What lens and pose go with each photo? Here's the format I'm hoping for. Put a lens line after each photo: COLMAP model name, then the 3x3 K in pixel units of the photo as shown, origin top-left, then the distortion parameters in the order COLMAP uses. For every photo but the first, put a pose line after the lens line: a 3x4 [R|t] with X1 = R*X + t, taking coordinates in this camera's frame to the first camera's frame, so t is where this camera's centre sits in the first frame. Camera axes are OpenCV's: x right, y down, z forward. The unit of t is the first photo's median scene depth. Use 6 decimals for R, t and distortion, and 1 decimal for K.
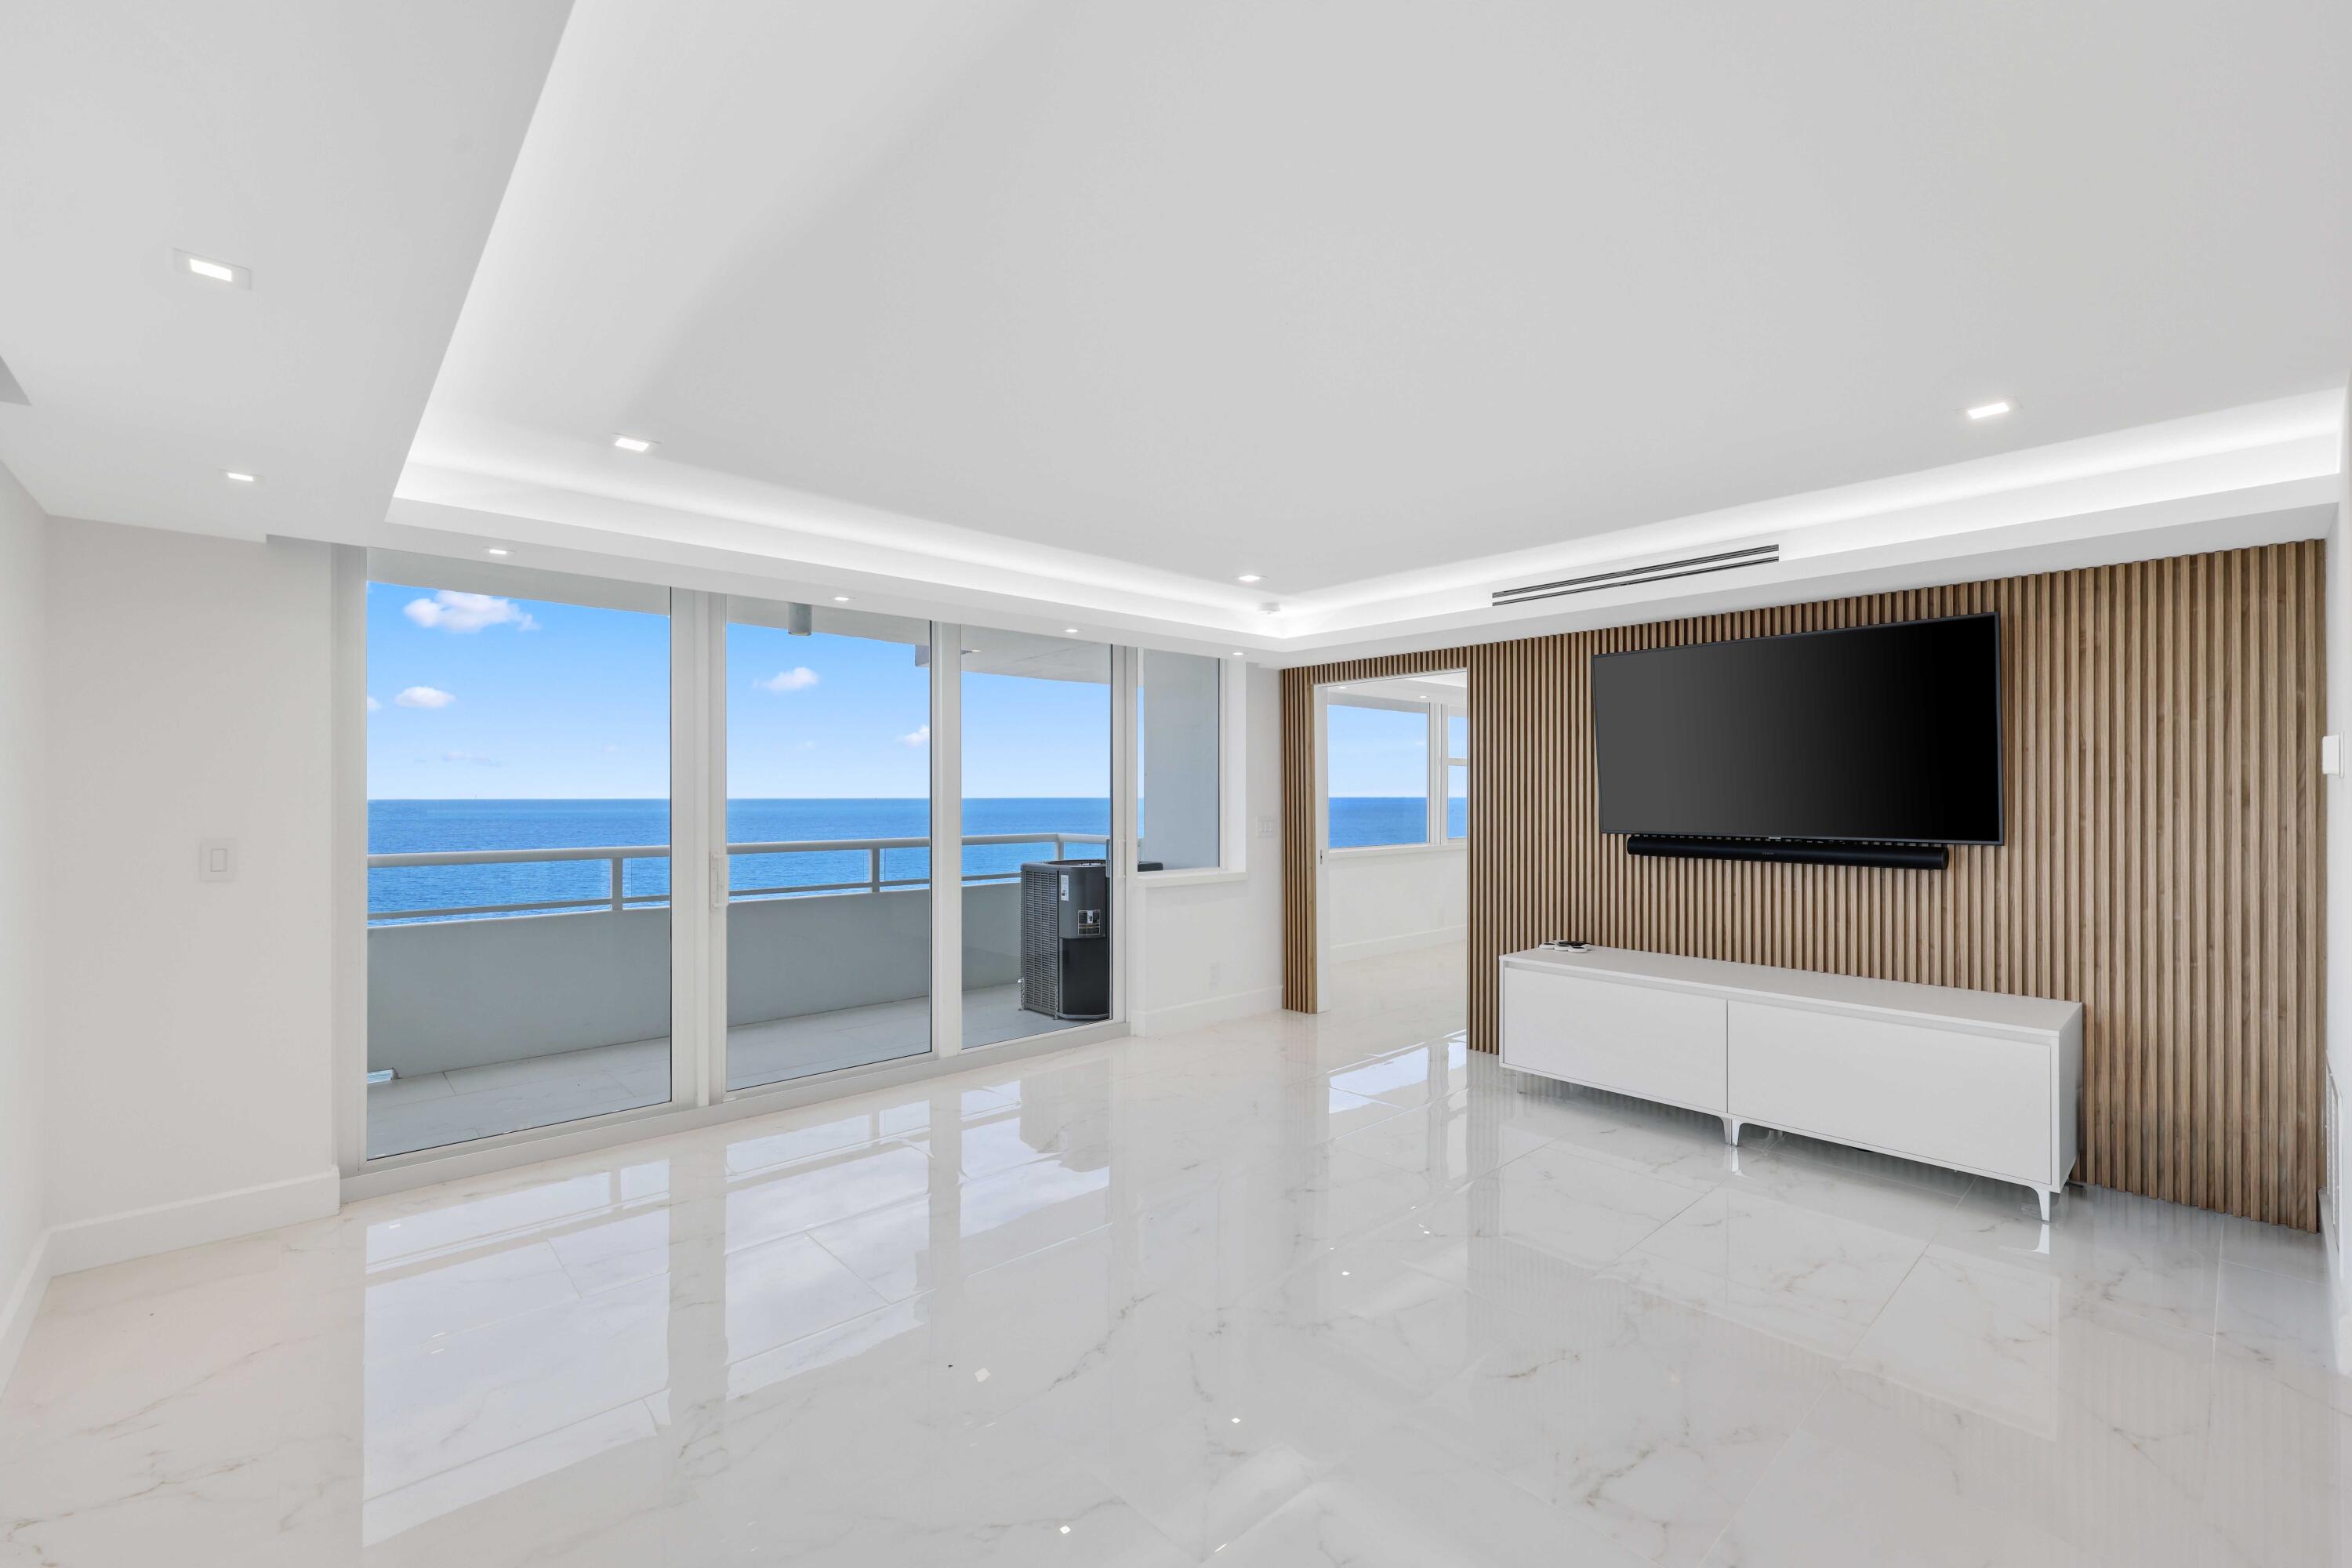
lens RADIAL K [[970.9, 0, 1157.6], [0, 970.9, 804.3], [0, 0, 1]] dist [-0.001167, 0.000188]
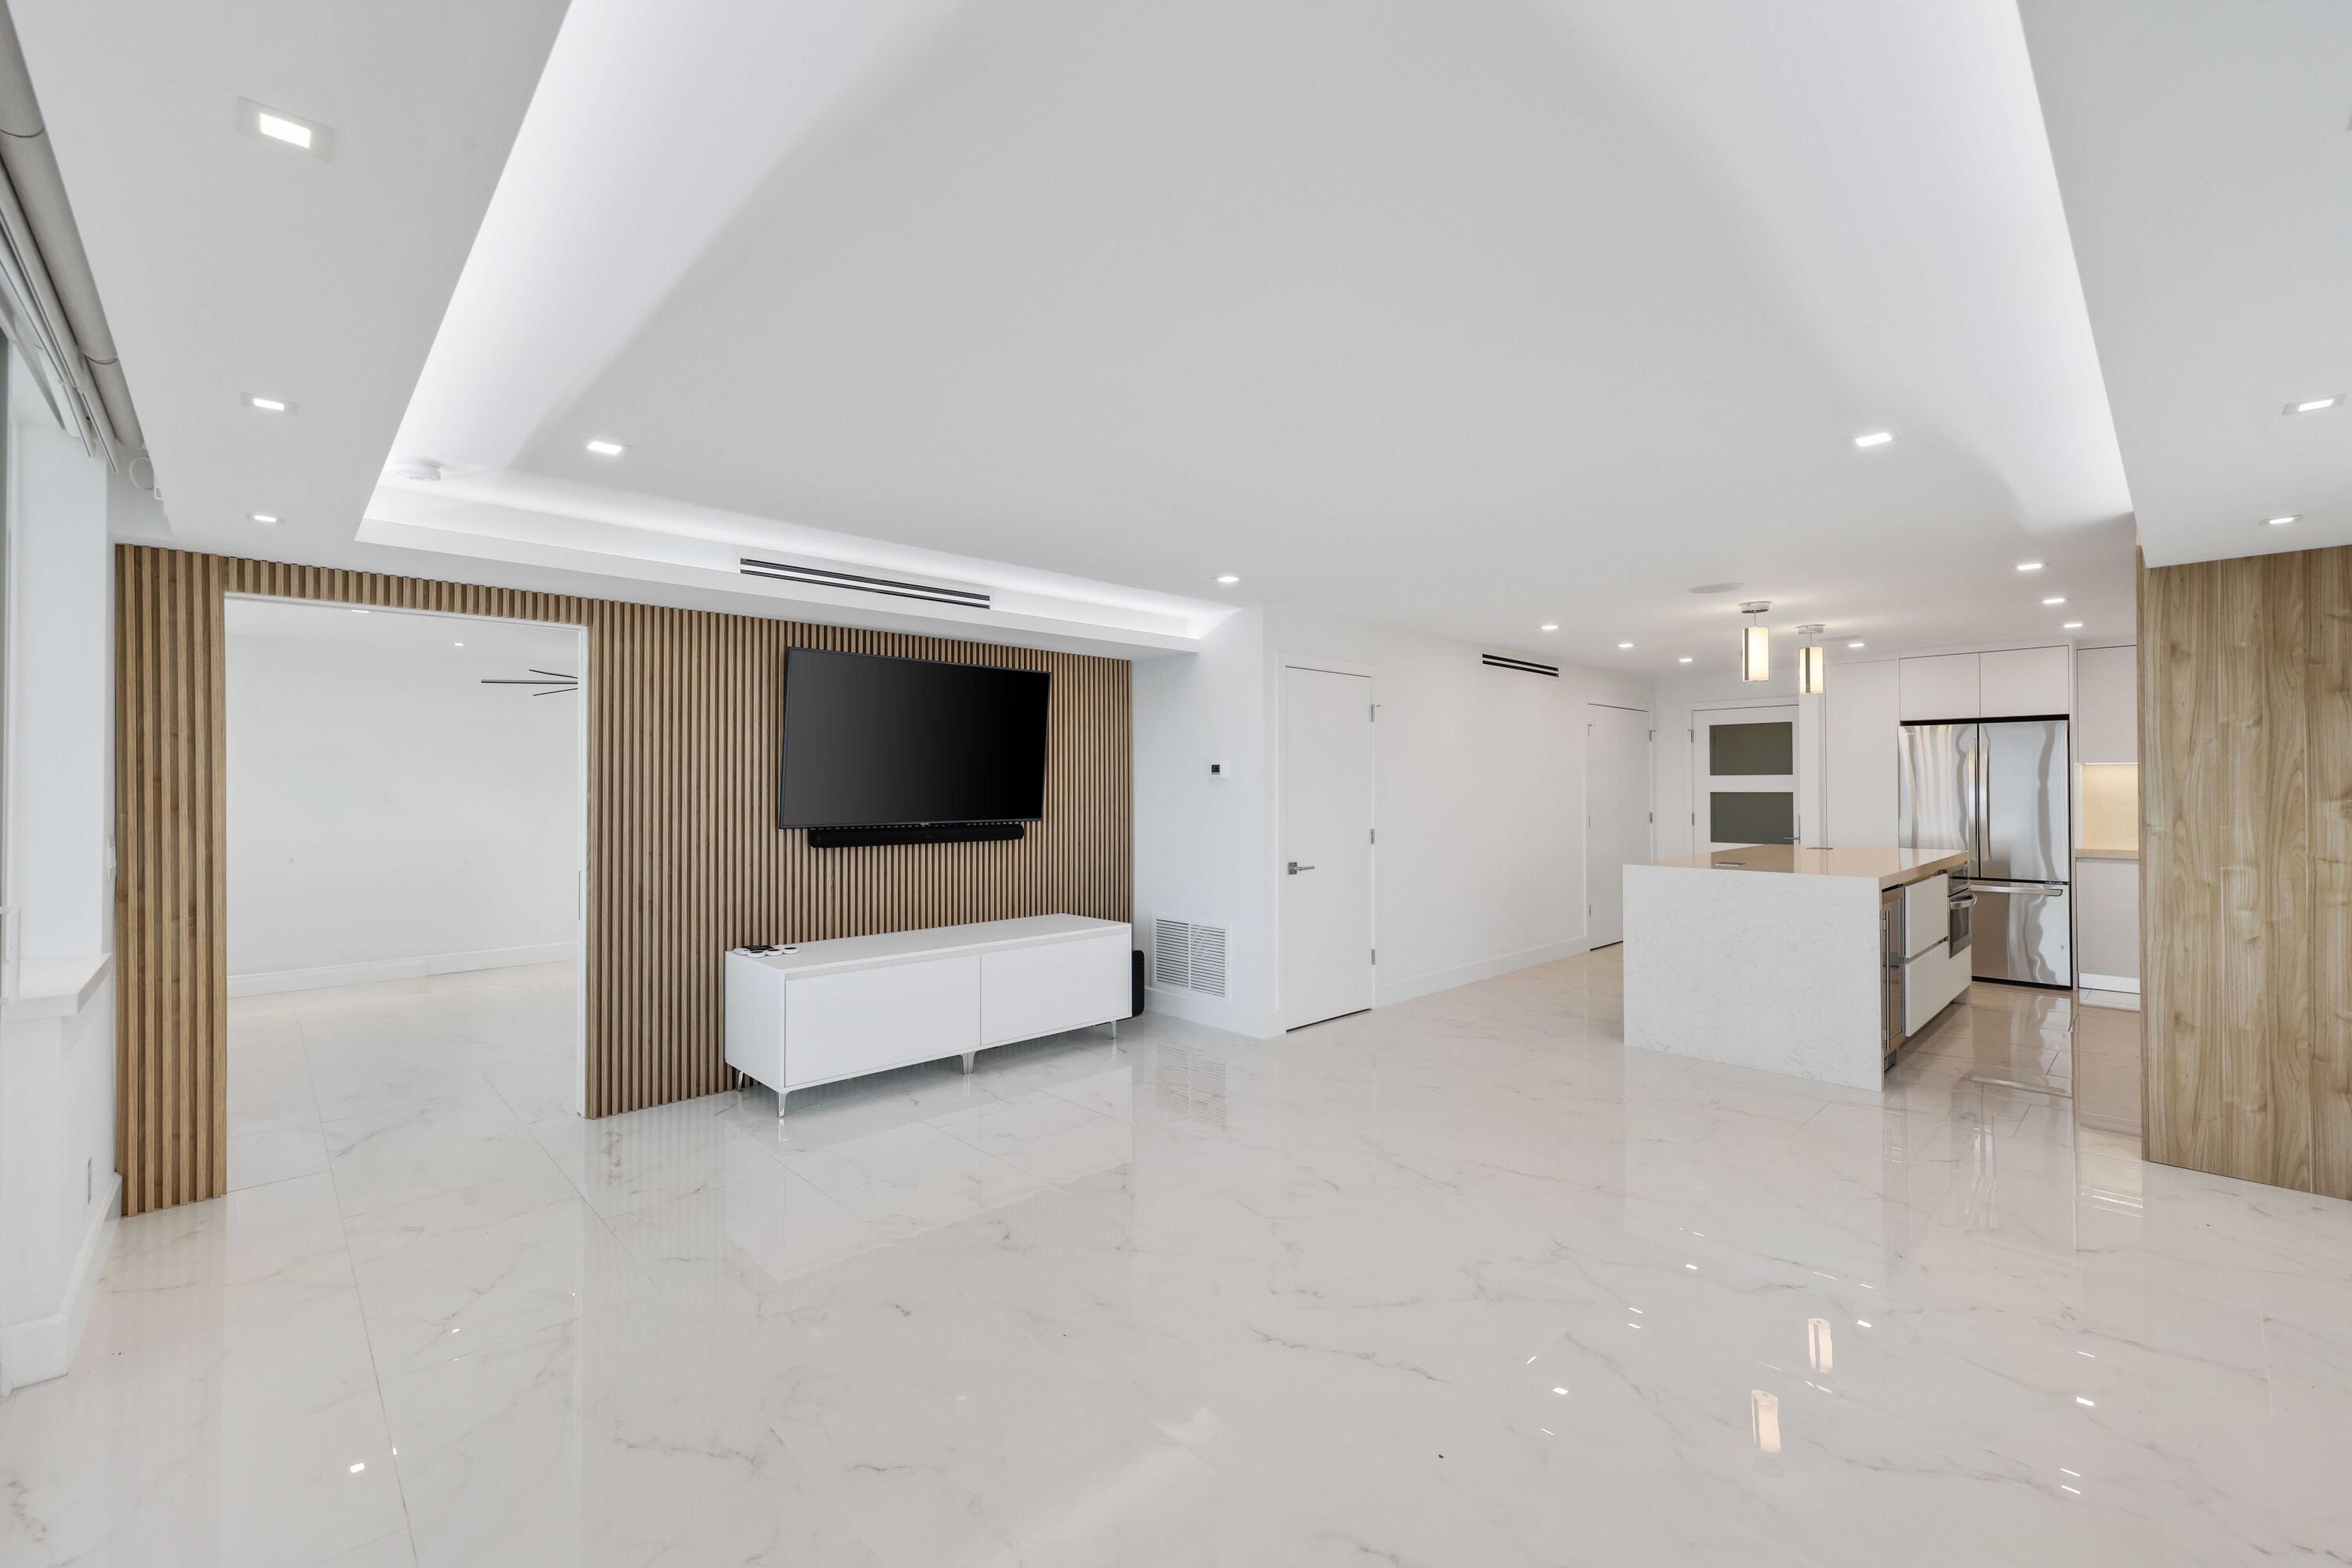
lens RADIAL K [[970.9, 0, 1170.9], [0, 970.9, 790.7], [0, 0, 1]] dist [-0.001167, 0.000188]
pose [[-0.034560, -0.011387, 0.999338, -0.582336], [0.008818, 0.999893, 0.011698, -0.018325], [-0.999364, 0.009217, -0.034456, 0.702854]]
